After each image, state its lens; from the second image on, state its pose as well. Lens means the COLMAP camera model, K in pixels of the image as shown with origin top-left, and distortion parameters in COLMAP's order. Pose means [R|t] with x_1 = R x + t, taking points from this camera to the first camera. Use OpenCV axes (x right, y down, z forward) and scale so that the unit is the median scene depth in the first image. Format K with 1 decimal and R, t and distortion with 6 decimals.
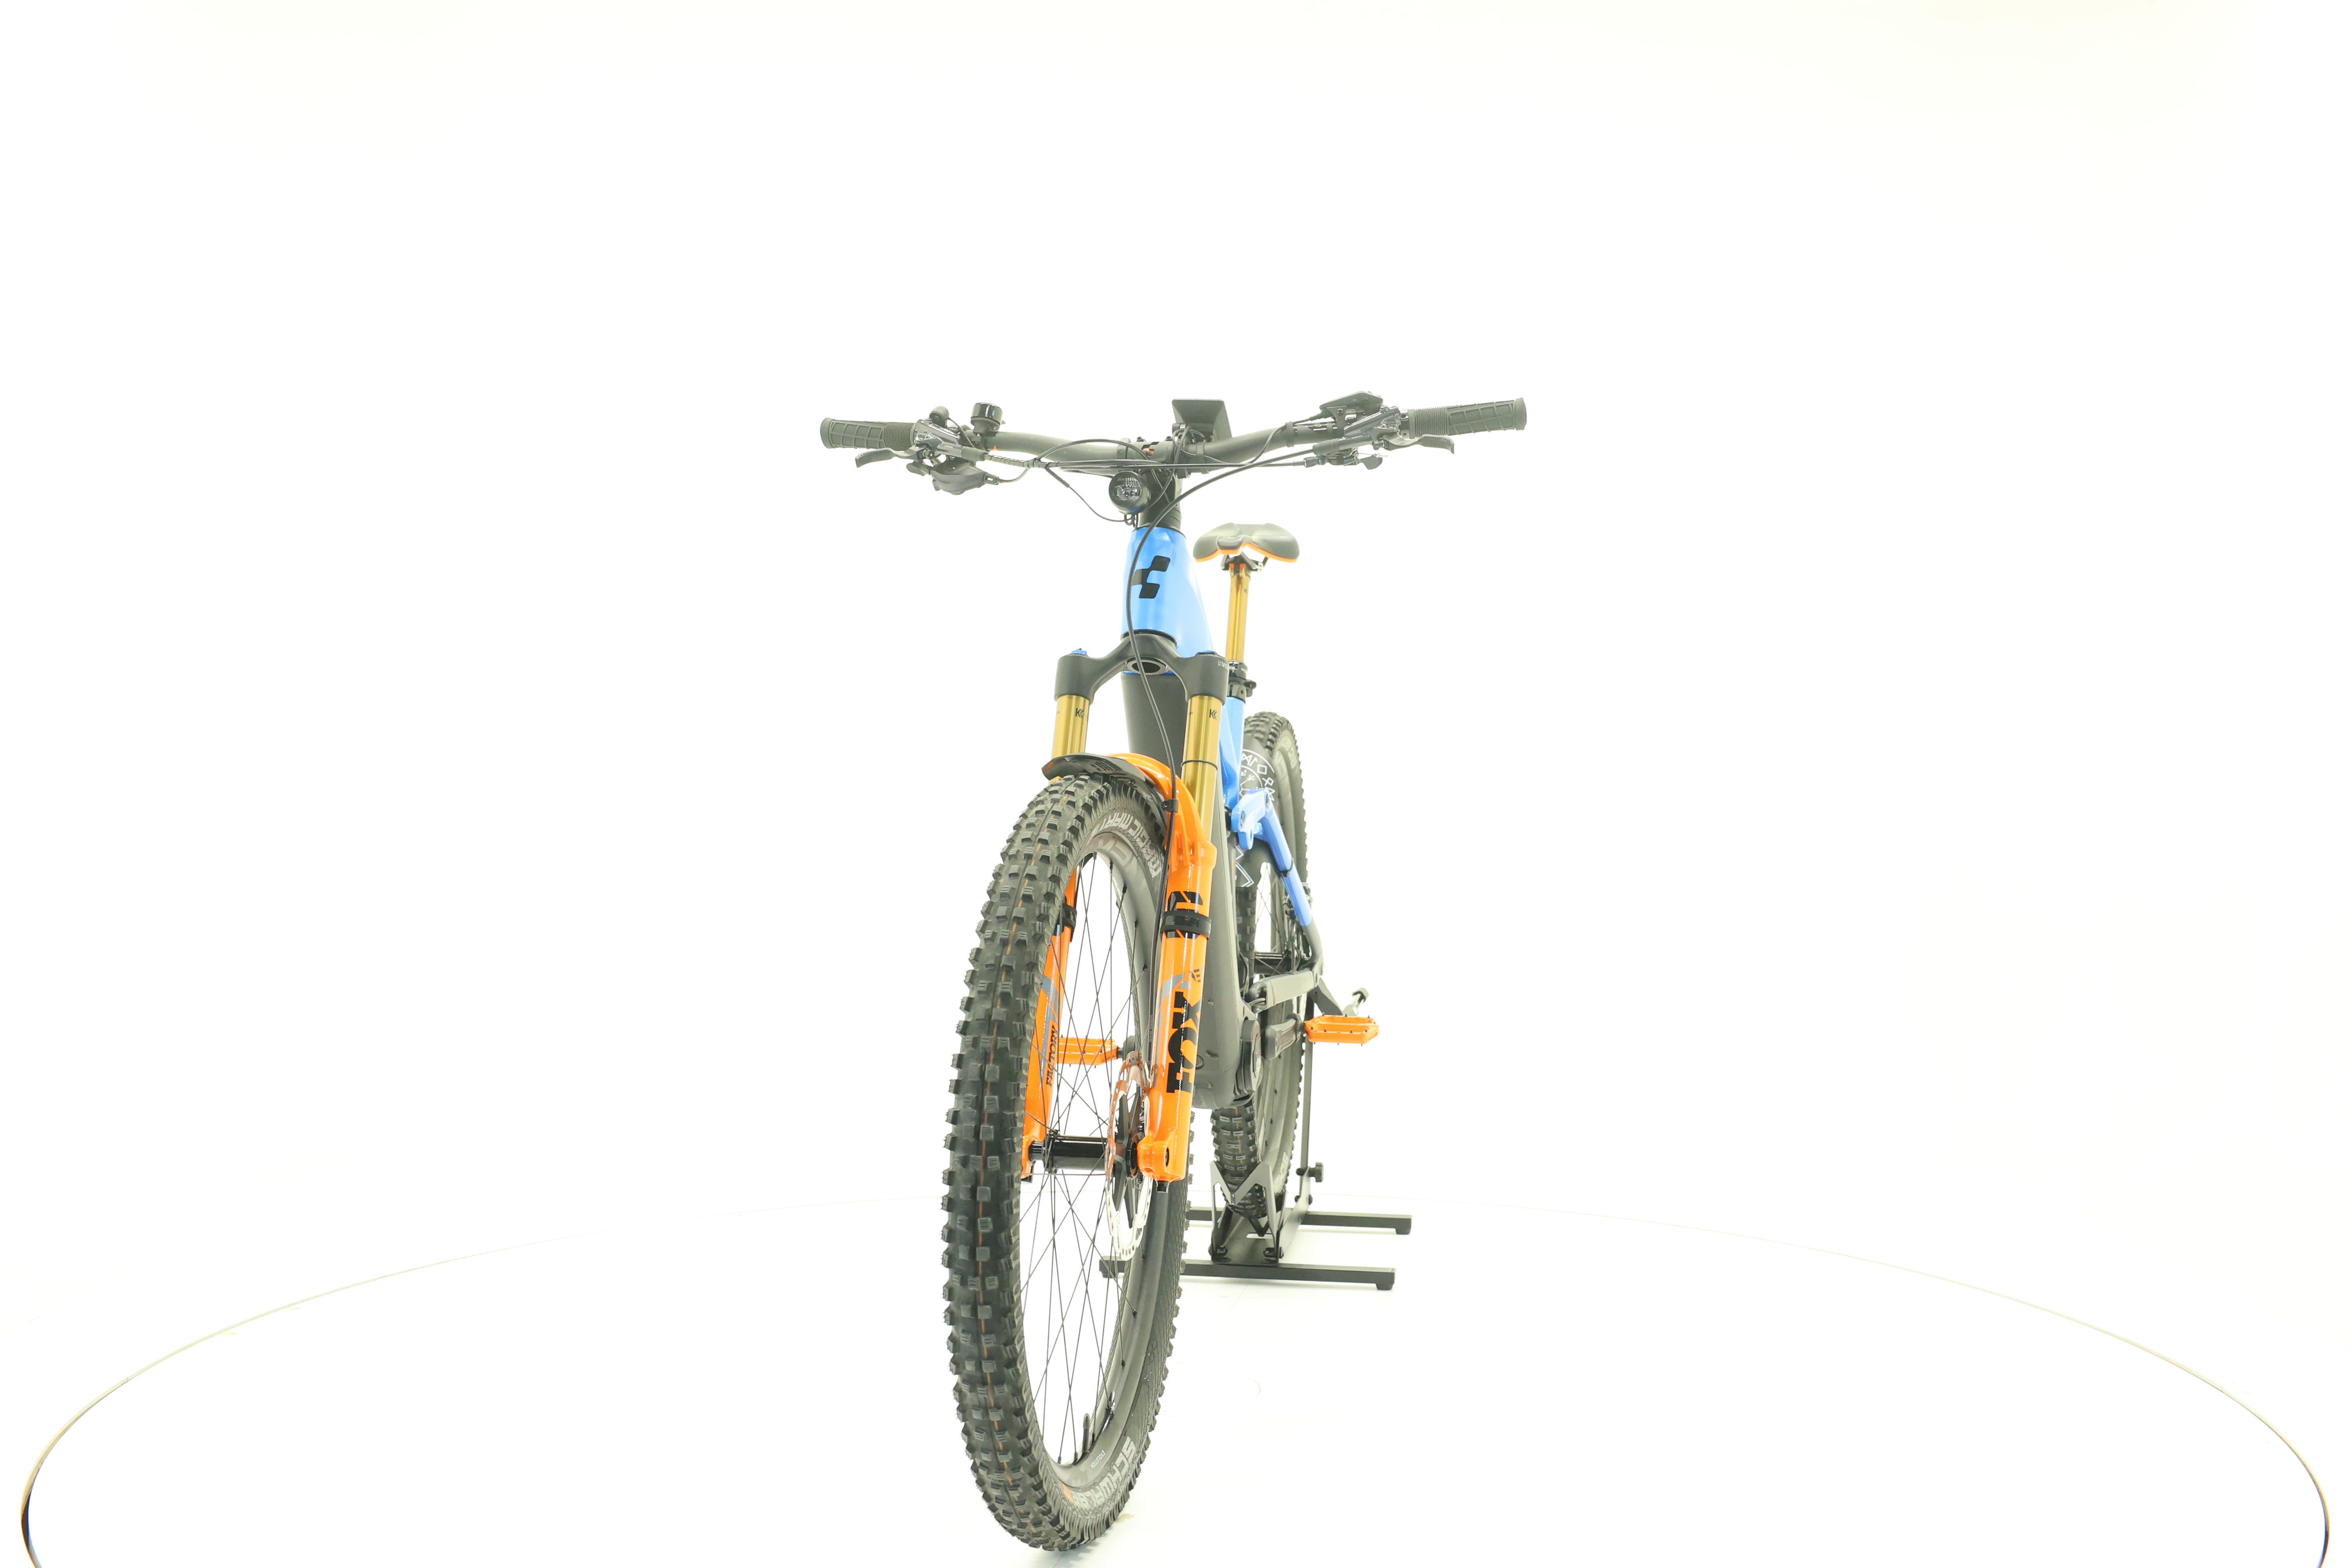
lens RADIAL K [[2484.2, 0, 1184.5], [0, 2484.2, 794.9], [0, 0, 1]] dist [0.007841, 0.000000]
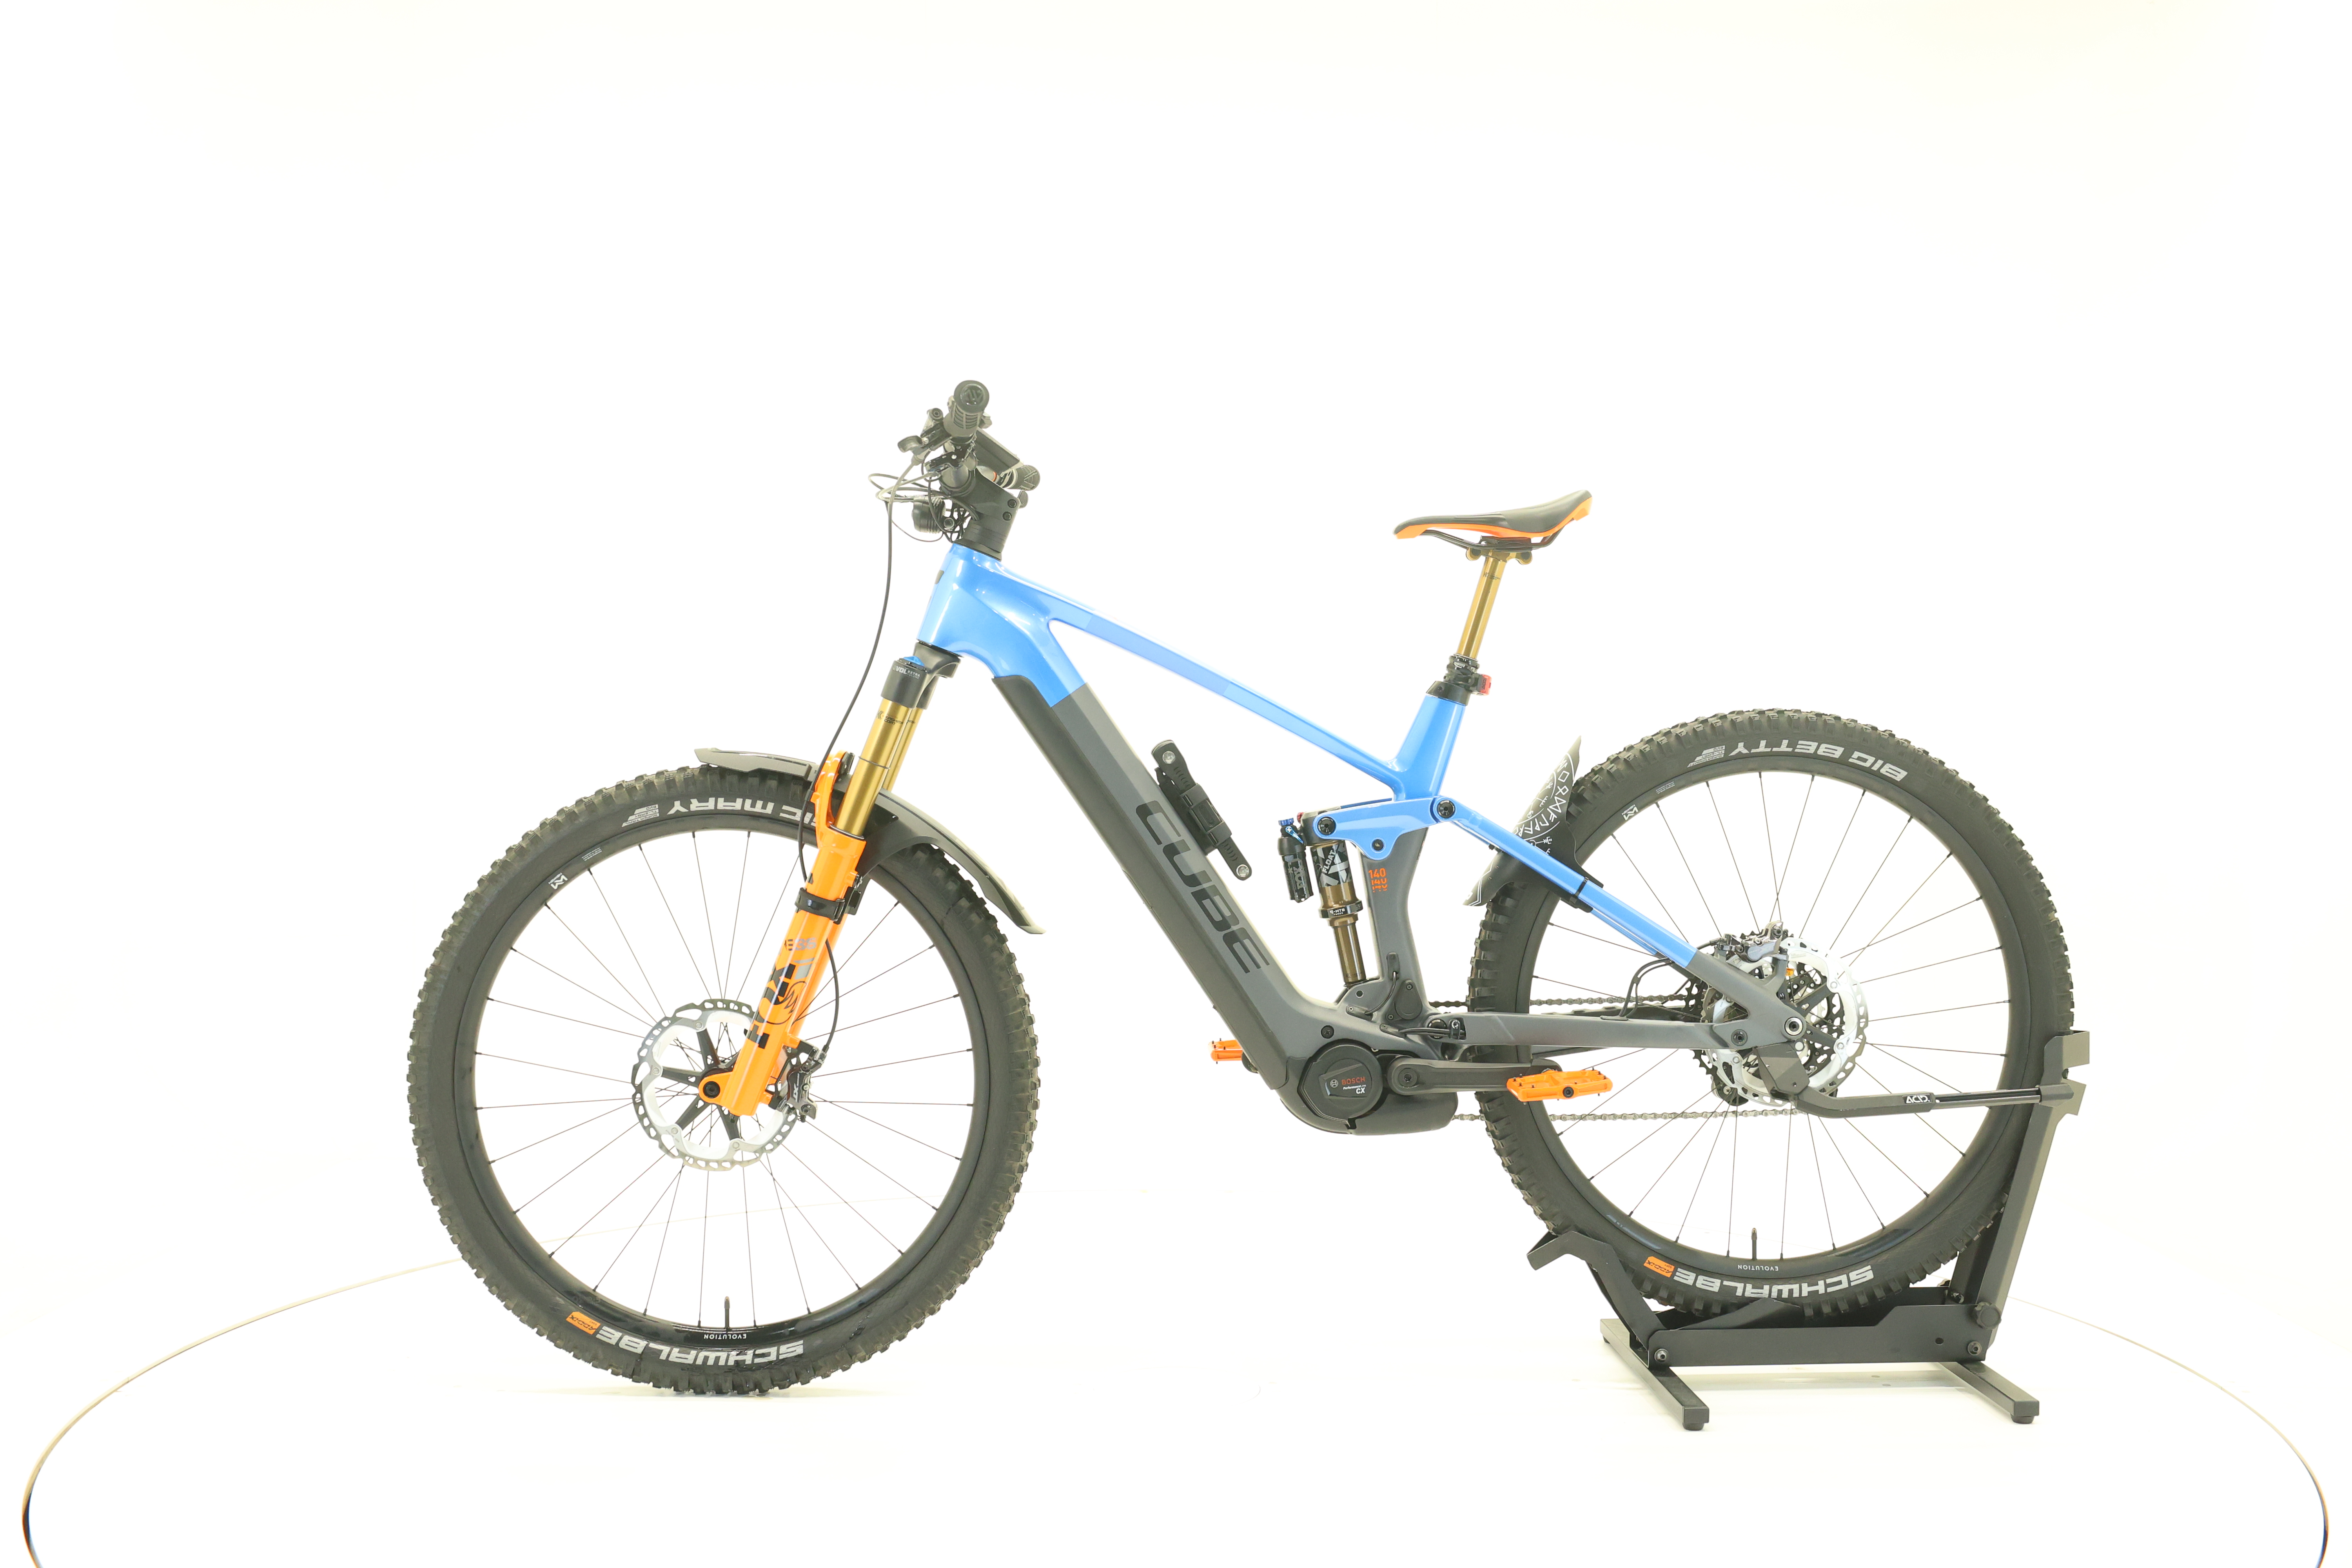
lens RADIAL K [[2484.2, 0, 1177.5], [0, 2484.2, 778.8], [0, 0, 1]] dist [0.007841, 0.000000]
pose [[0.216237, 0.015844, -0.976212, 1.072878], [-0.027576, 0.999569, 0.010115, -0.018227], [0.975951, 0.024733, 0.216581, 0.859977]]
